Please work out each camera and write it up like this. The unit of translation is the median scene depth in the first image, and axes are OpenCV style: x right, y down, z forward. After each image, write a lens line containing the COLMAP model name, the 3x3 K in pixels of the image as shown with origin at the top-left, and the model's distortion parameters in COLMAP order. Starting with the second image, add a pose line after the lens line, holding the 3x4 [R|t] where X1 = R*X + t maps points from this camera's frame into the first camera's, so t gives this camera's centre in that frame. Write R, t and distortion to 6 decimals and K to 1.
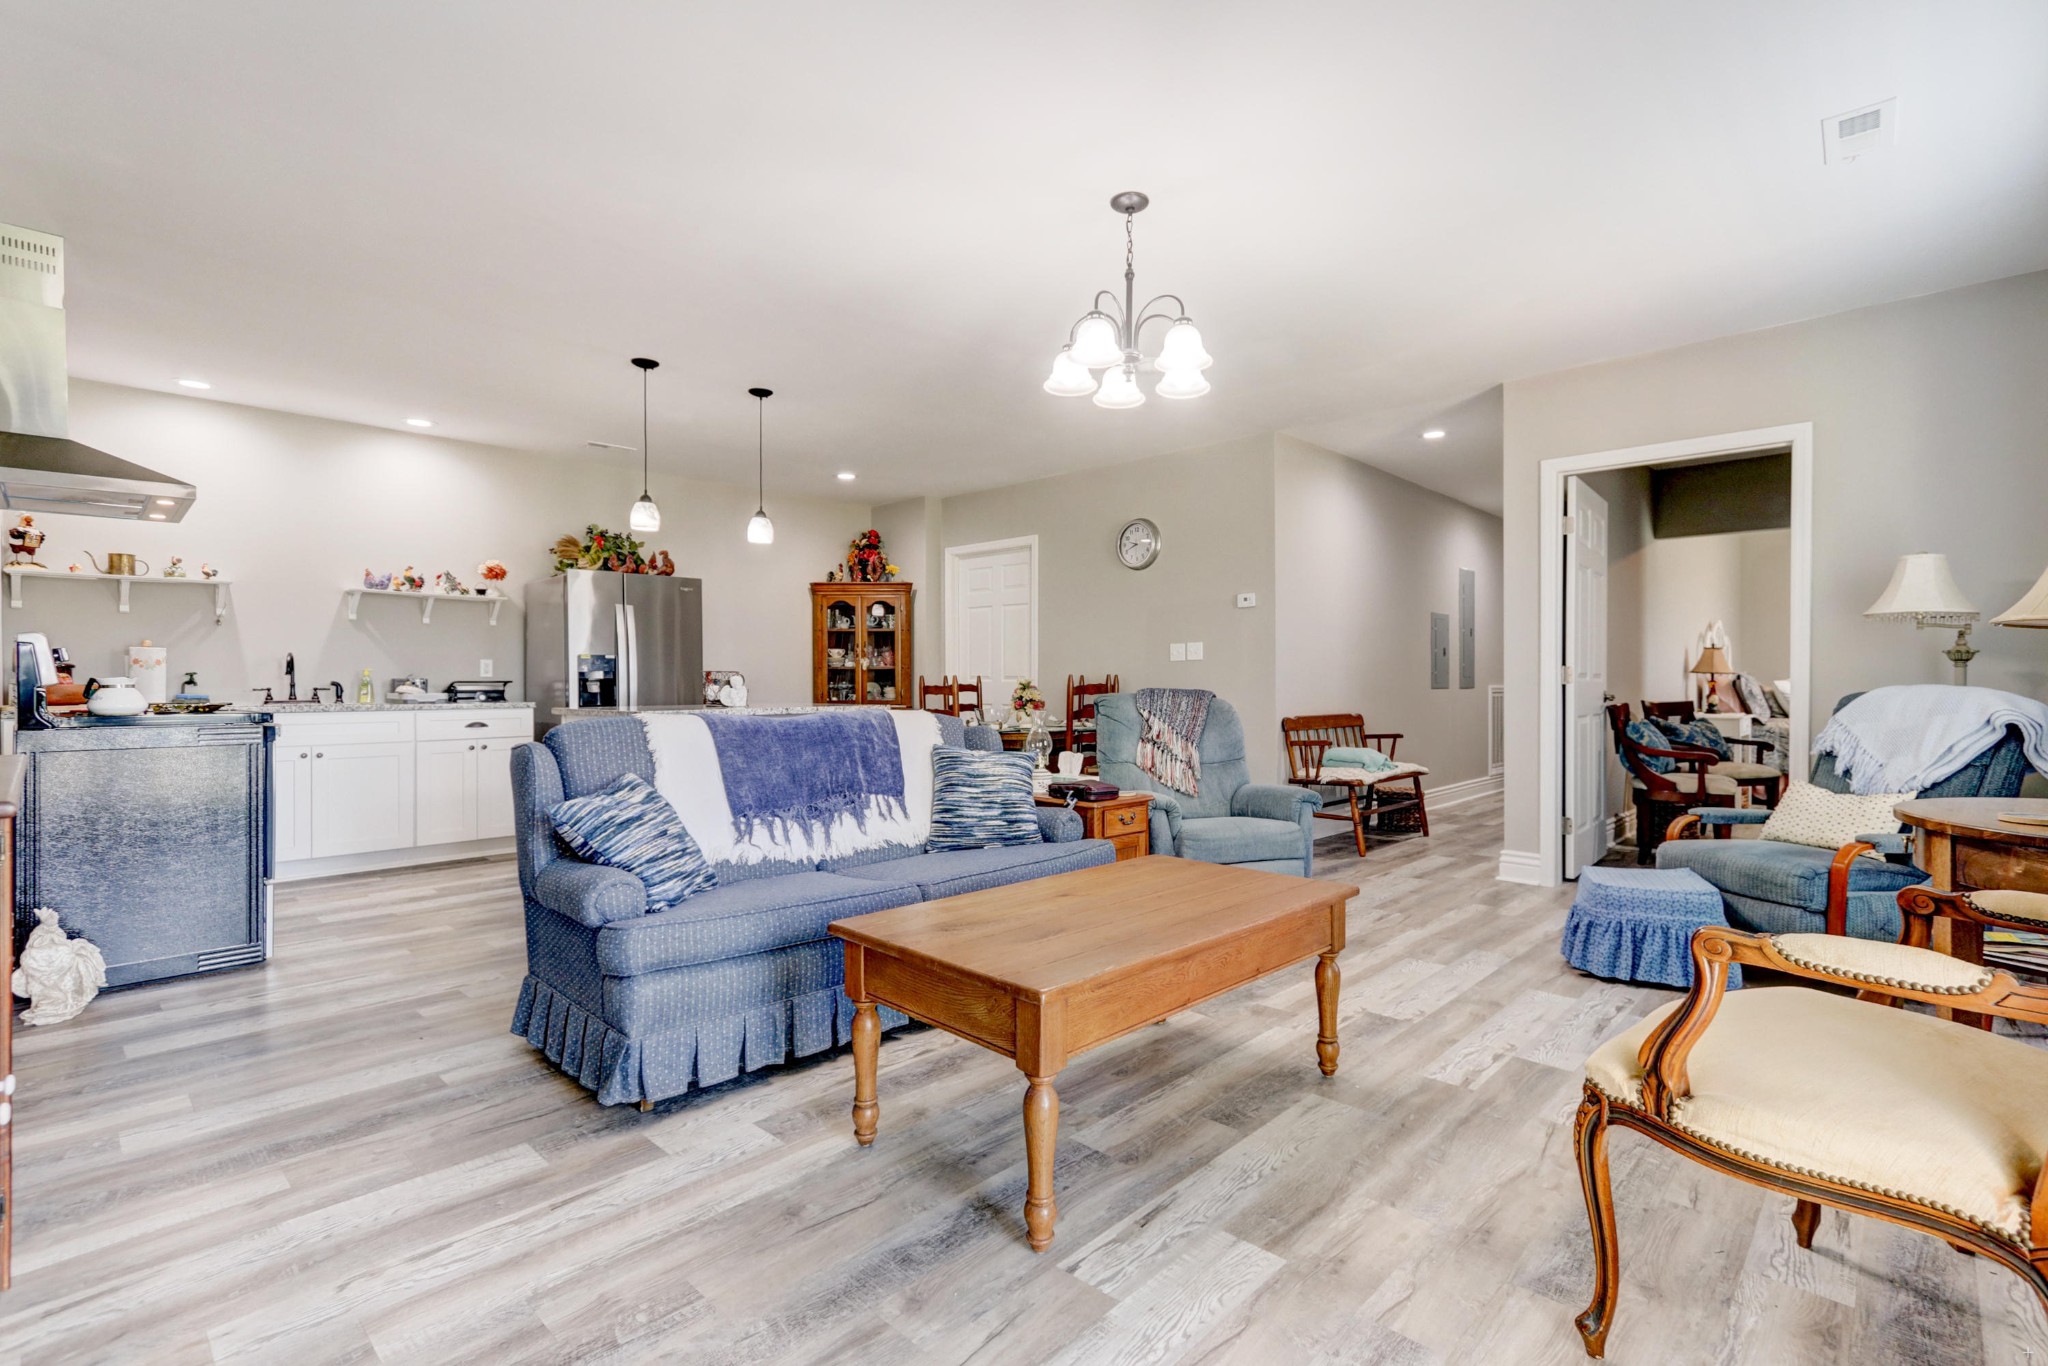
lens RADIAL K [[938.0, 0, 1024.0], [0, 938.0, 683.0], [0, 0, 1]] dist [0.009141, 0.000537]
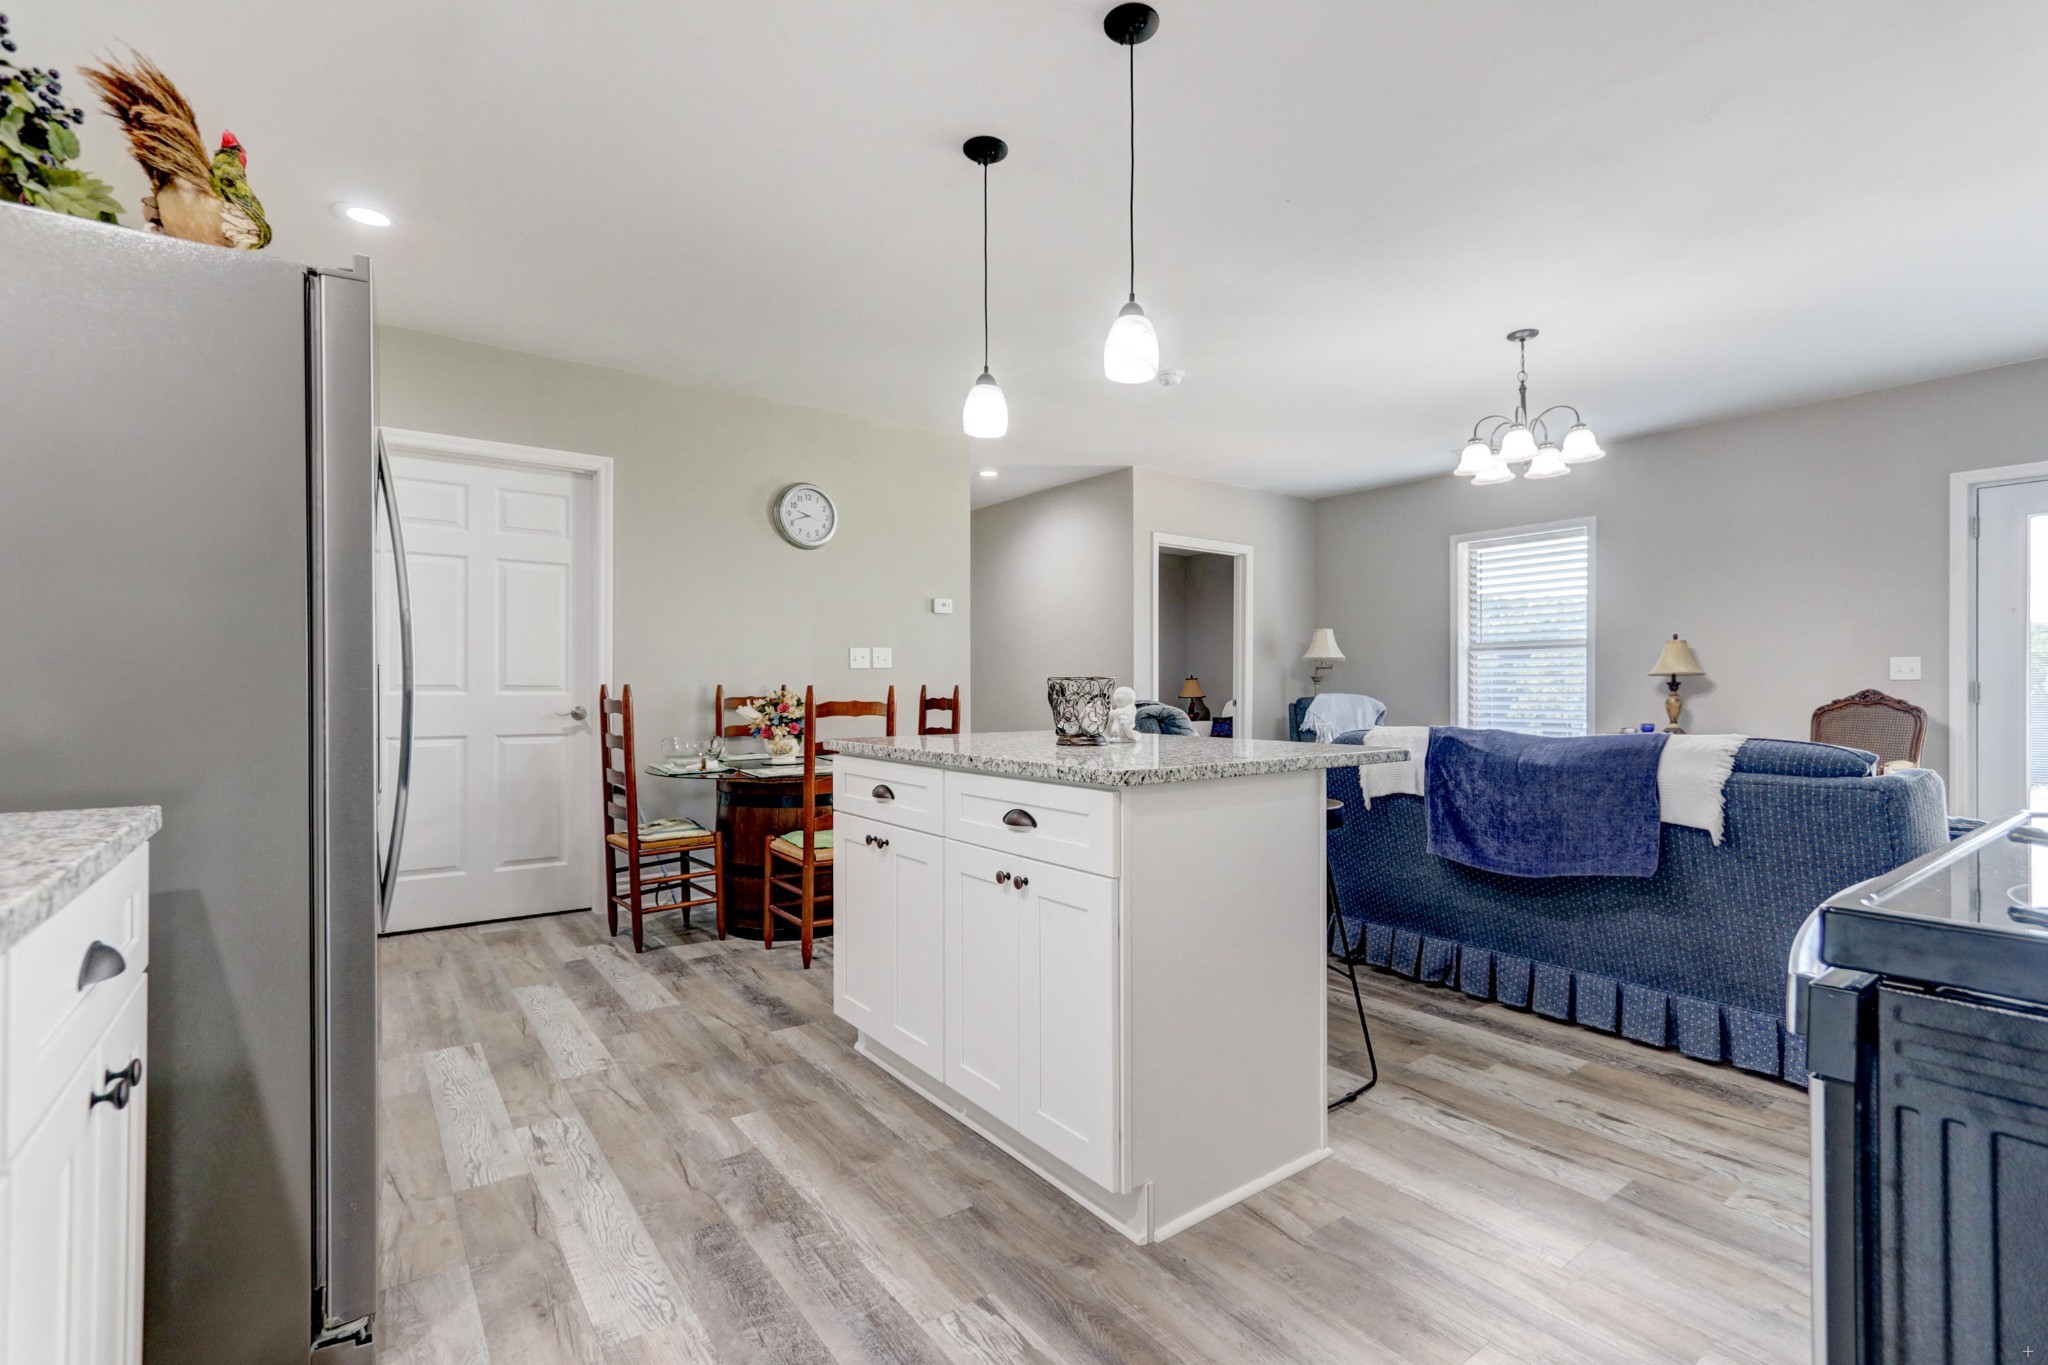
lens RADIAL K [[955.9, 0, 1063.2], [0, 955.9, 676.0], [0, 0, 1]] dist [-0.000488, -0.000474]
pose [[0.149579, 0.018570, 0.988575, -0.541255], [0.002628, 0.999813, -0.019179, -0.001019], [-0.988746, 0.005466, 0.149503, 0.592560]]
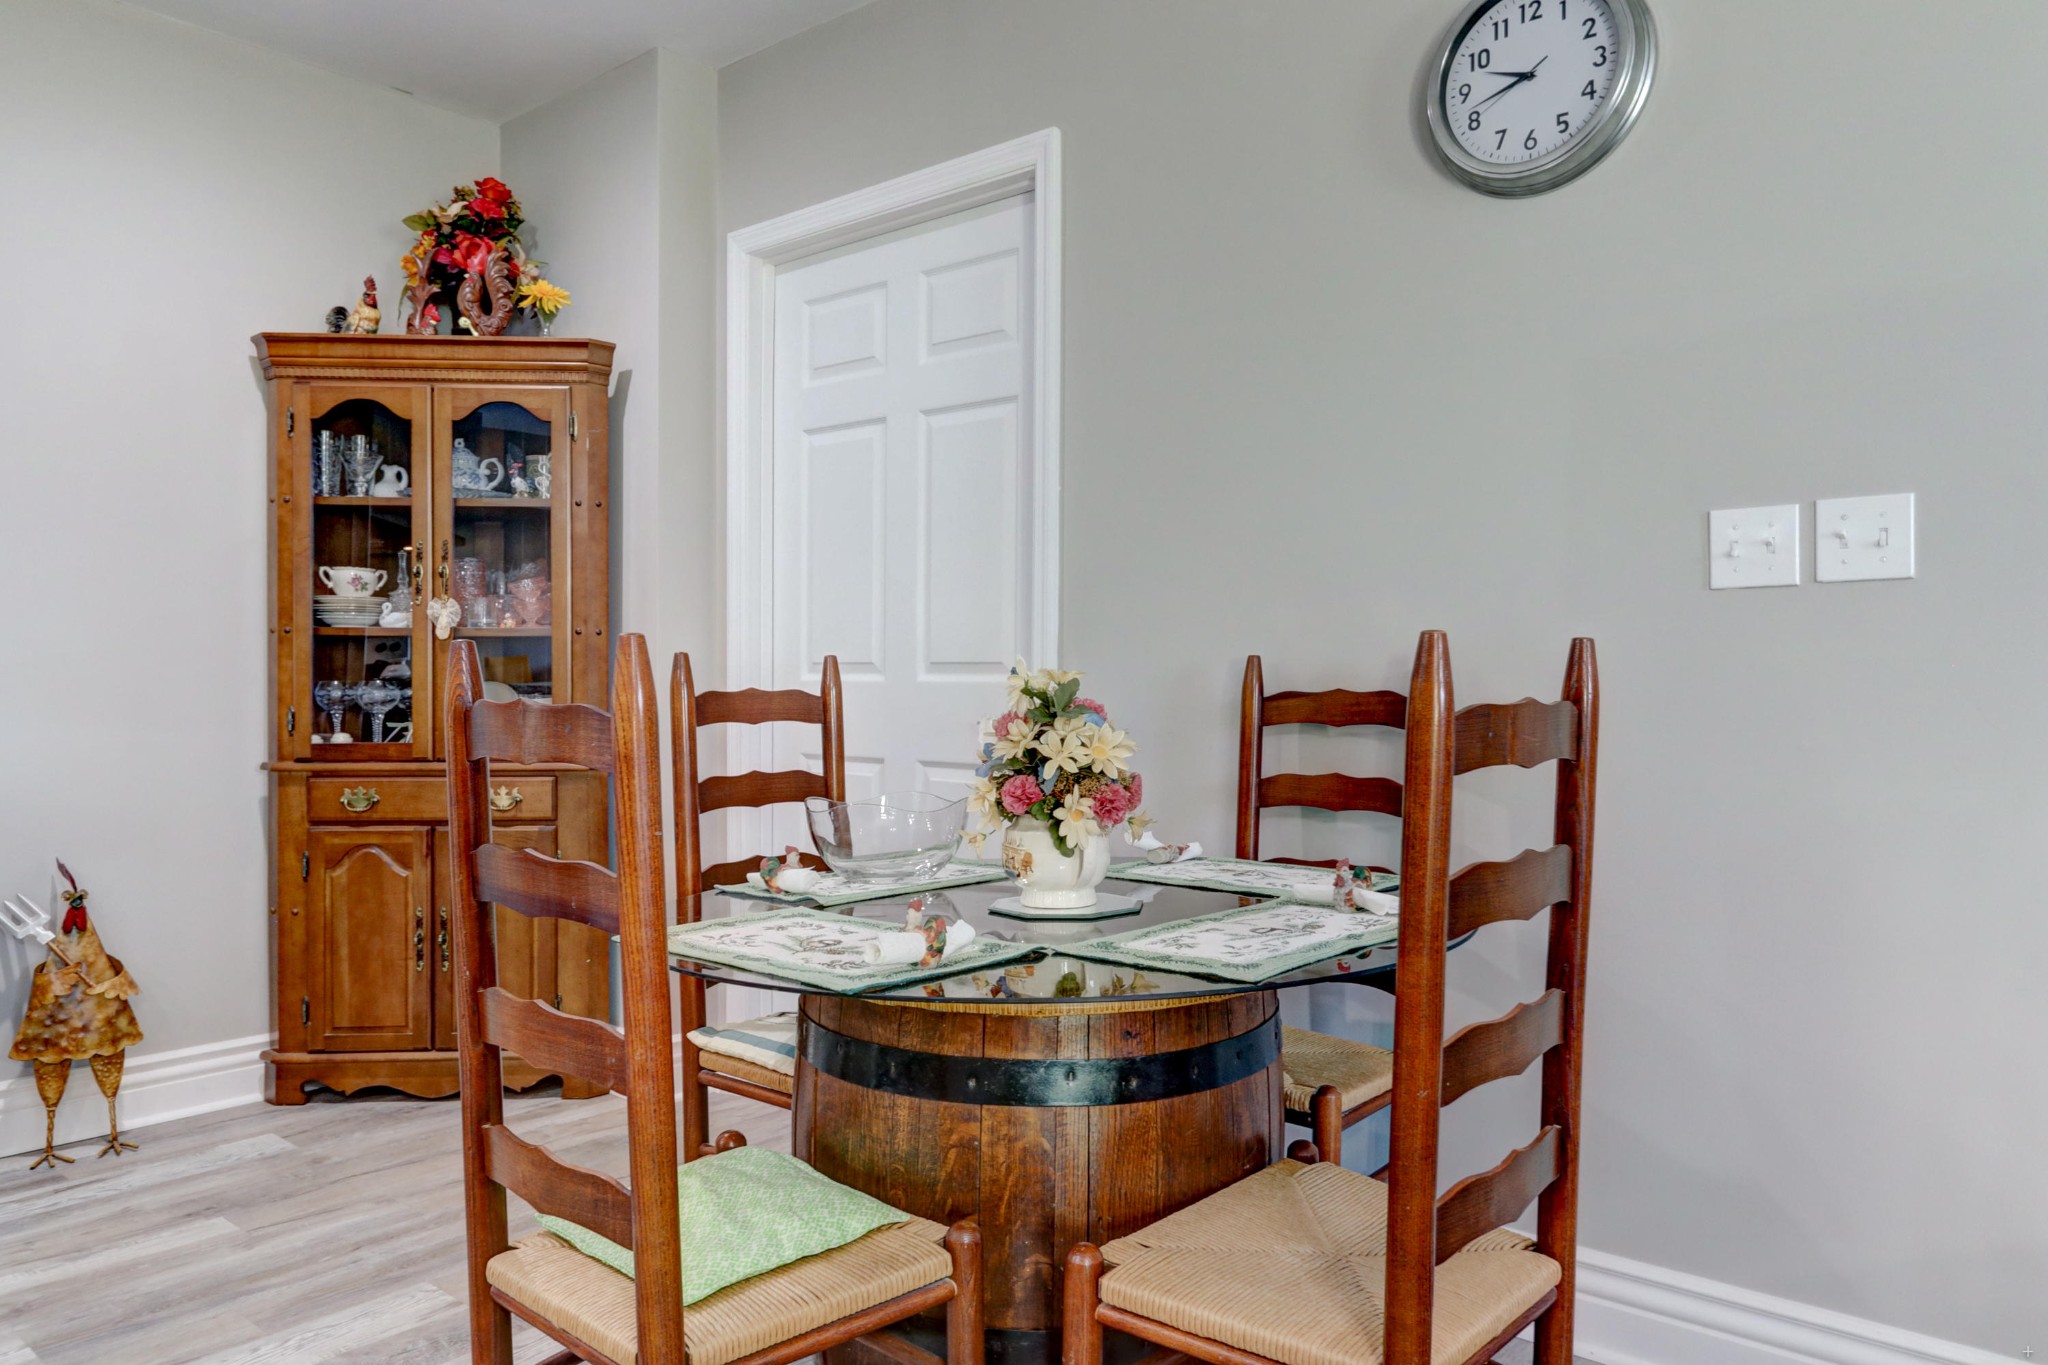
lens RADIAL K [[1396.2, 0, 1024.0], [0, 1396.2, 682.5], [0, 0, 1]] dist [0.001995, 0.000109]
pose [[0.997919, 0.004592, 0.064309, -0.019409], [-0.004356, 0.999983, -0.003815, 0.000289], [-0.064325, 0.003526, 0.997923, 0.588376]]
